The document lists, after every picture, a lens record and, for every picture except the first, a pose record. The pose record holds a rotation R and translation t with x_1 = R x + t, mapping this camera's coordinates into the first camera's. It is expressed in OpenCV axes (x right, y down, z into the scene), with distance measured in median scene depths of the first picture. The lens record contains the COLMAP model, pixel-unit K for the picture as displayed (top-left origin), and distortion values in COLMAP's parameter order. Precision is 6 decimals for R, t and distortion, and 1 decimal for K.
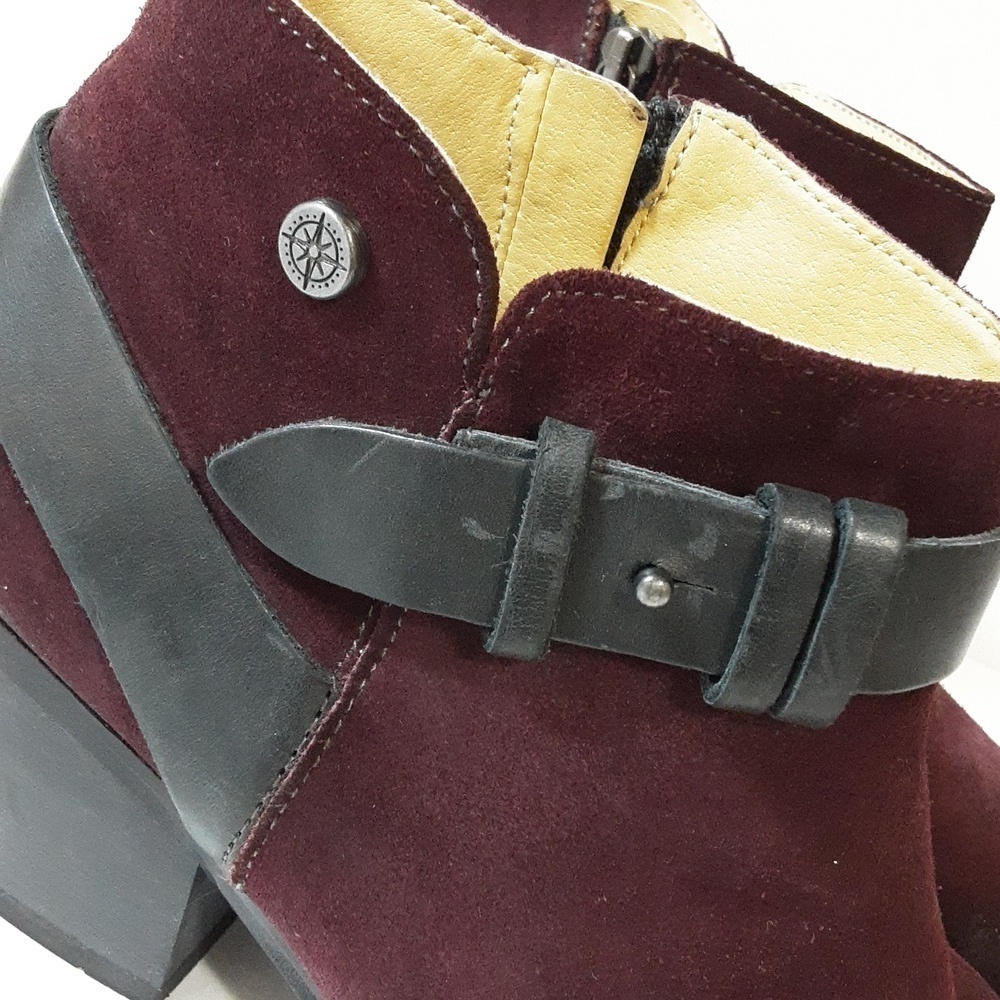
lens RADIAL K [[1285.5, 0, 498.7], [0, 1285.5, 494.7], [0, 0, 1]] dist [0.097618, 0.000000]
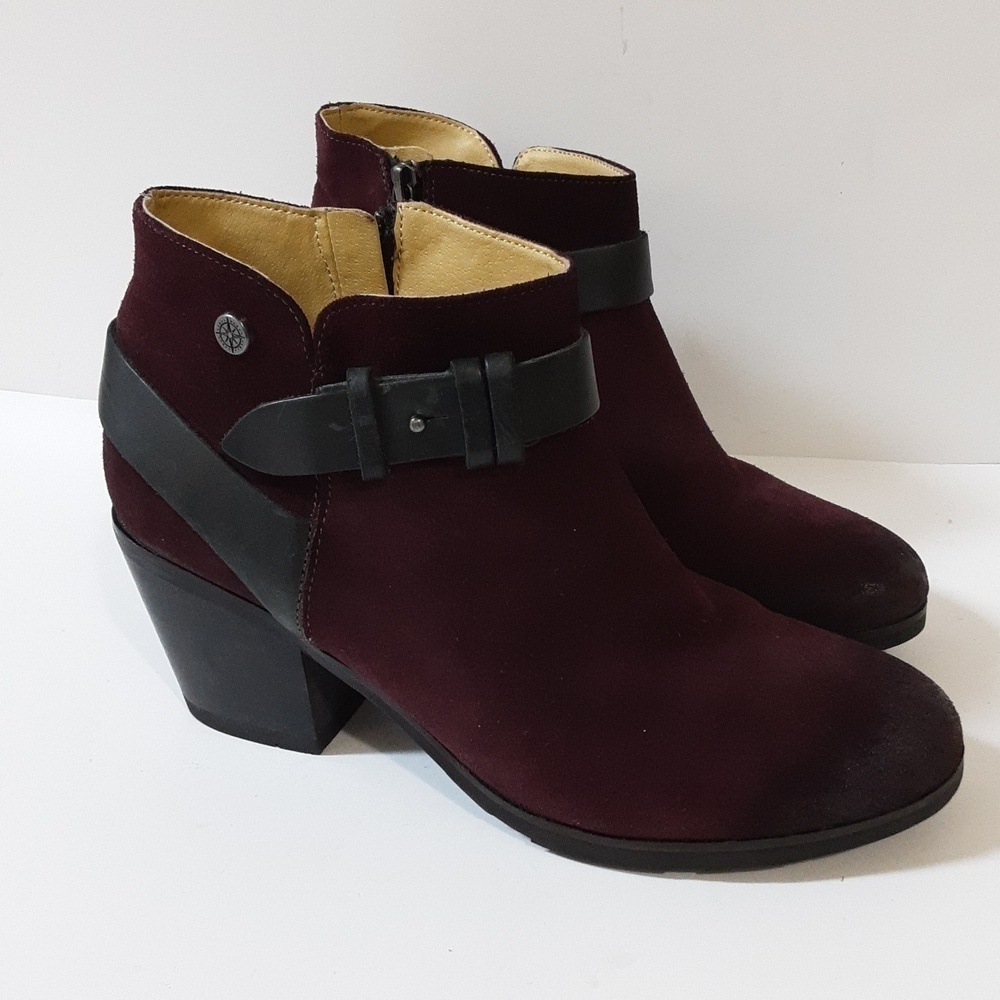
lens RADIAL K [[1285.5, 0, 503.3], [0, 1285.5, 503.7], [0, 0, 1]] dist [0.097618, 0.000000]
pose [[0.931565, -0.335734, -0.139535, 0.495020], [0.327723, 0.941583, -0.077590, 0.400847], [0.157433, 0.026551, 0.987173, -1.087800]]
